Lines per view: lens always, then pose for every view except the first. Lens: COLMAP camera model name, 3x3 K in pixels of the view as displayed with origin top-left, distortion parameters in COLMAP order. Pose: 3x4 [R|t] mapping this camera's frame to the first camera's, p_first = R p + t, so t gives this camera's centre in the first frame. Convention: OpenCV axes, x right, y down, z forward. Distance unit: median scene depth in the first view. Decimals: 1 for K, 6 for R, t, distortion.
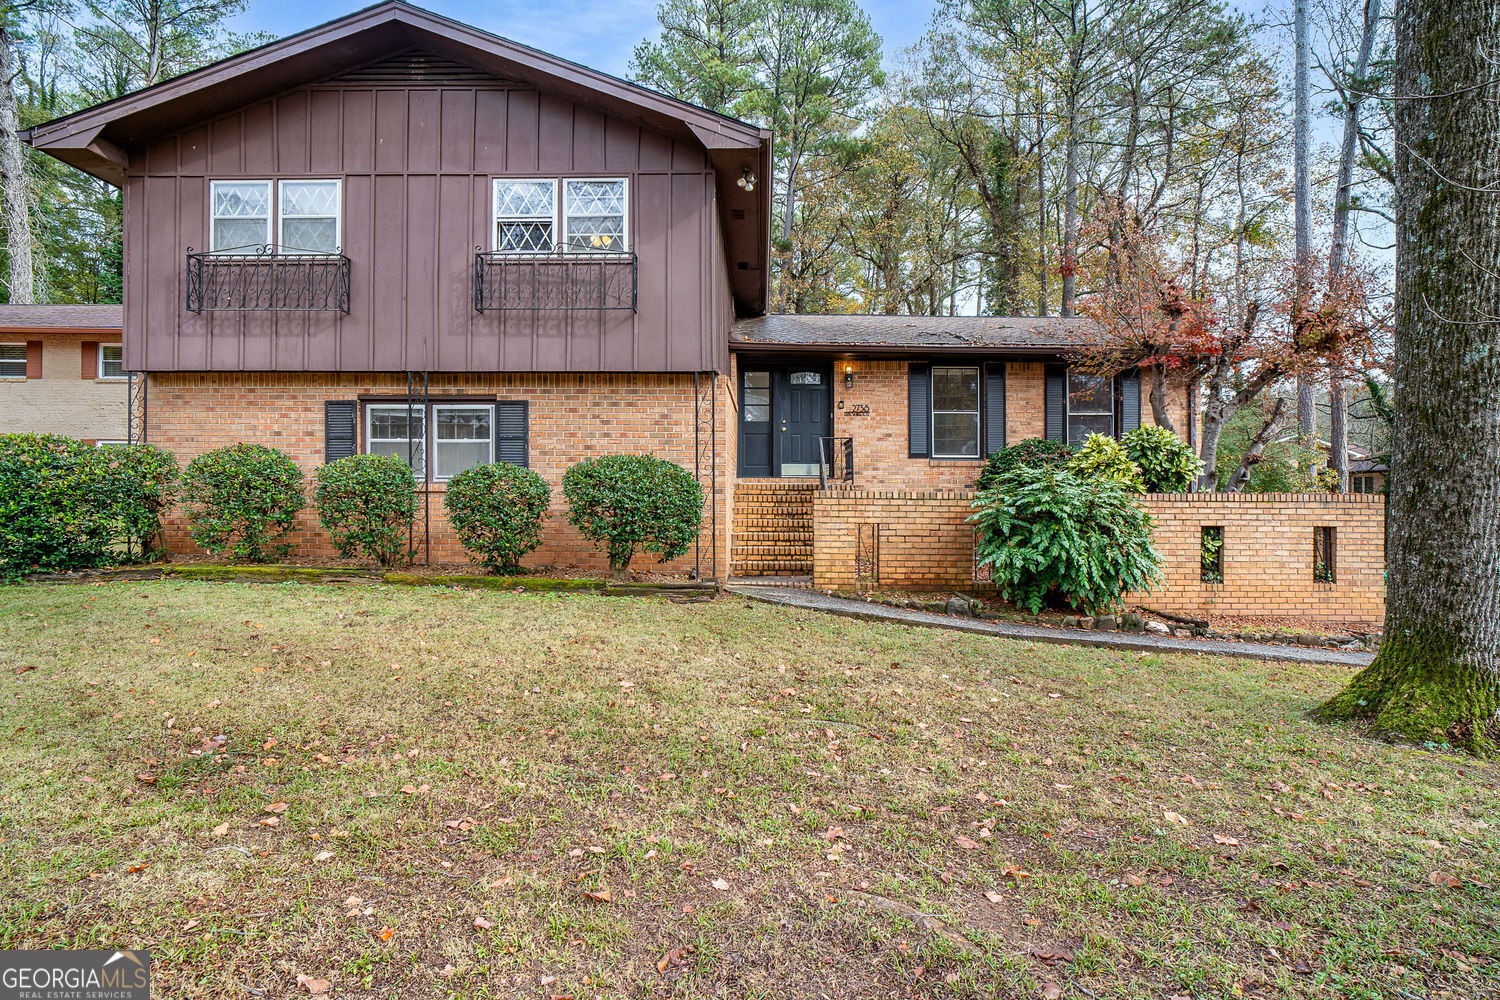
lens RADIAL K [[795.5, 0, 751.5], [0, 795.5, 505.1], [0, 0, 1]] dist [-0.035884, 0.009174]
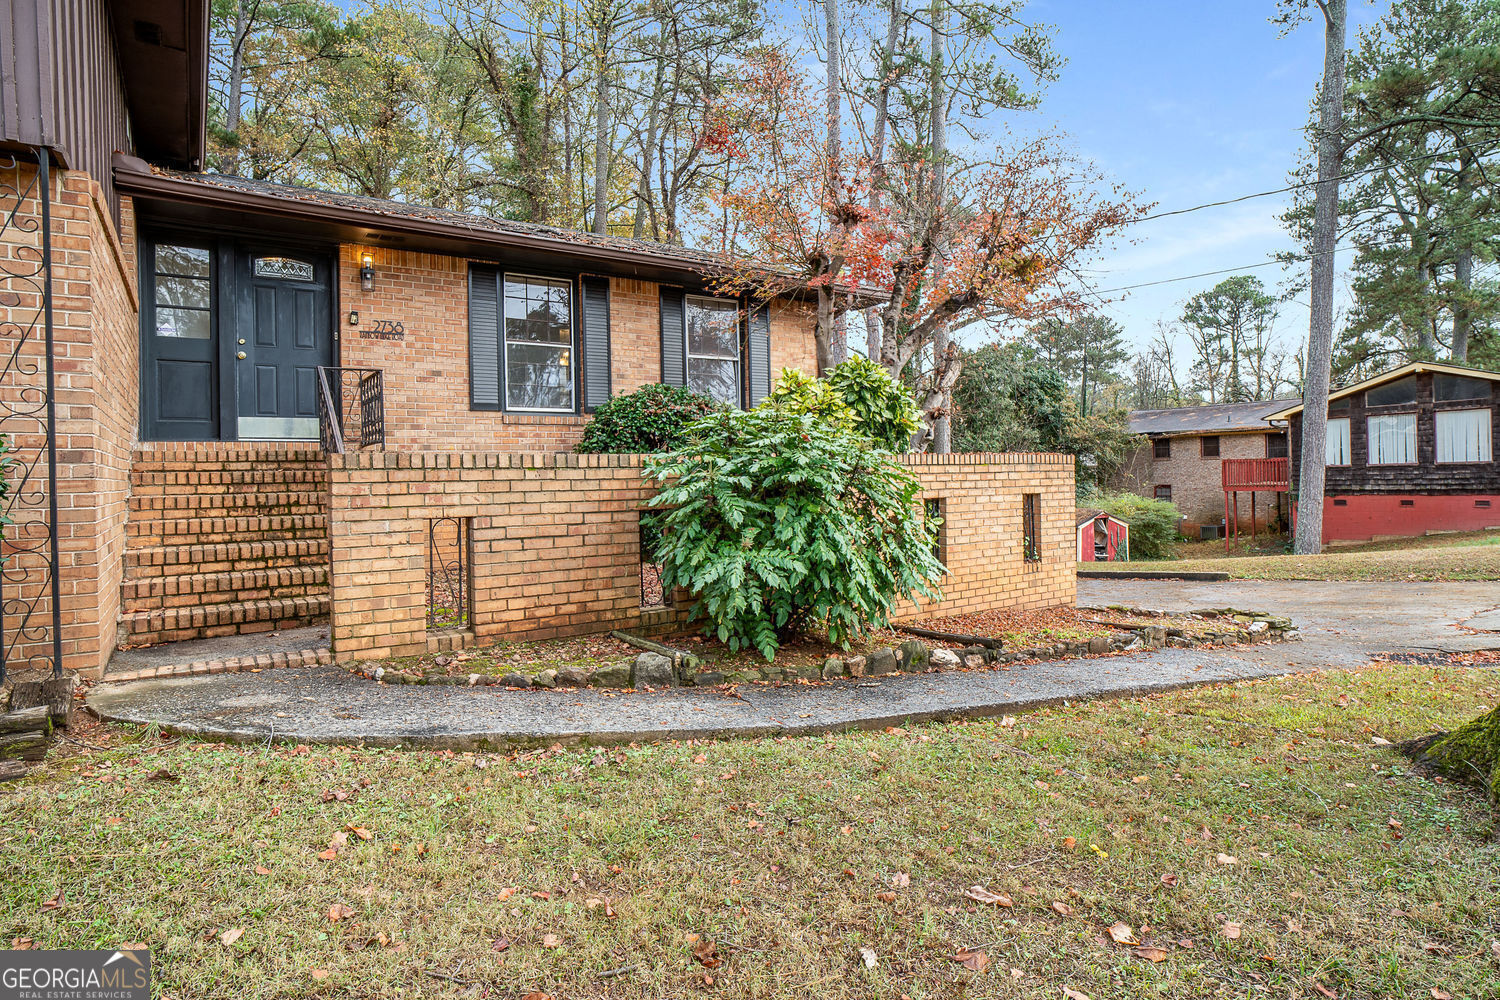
lens RADIAL K [[795.5, 0, 743.5], [0, 795.5, 472.0], [0, 0, 1]] dist [-0.035884, 0.009174]
pose [[0.811127, -0.017393, 0.584612, 0.004502], [0.029827, 0.999487, -0.011648, 0.005307], [-0.584109, 0.026885, 0.811230, 0.484388]]
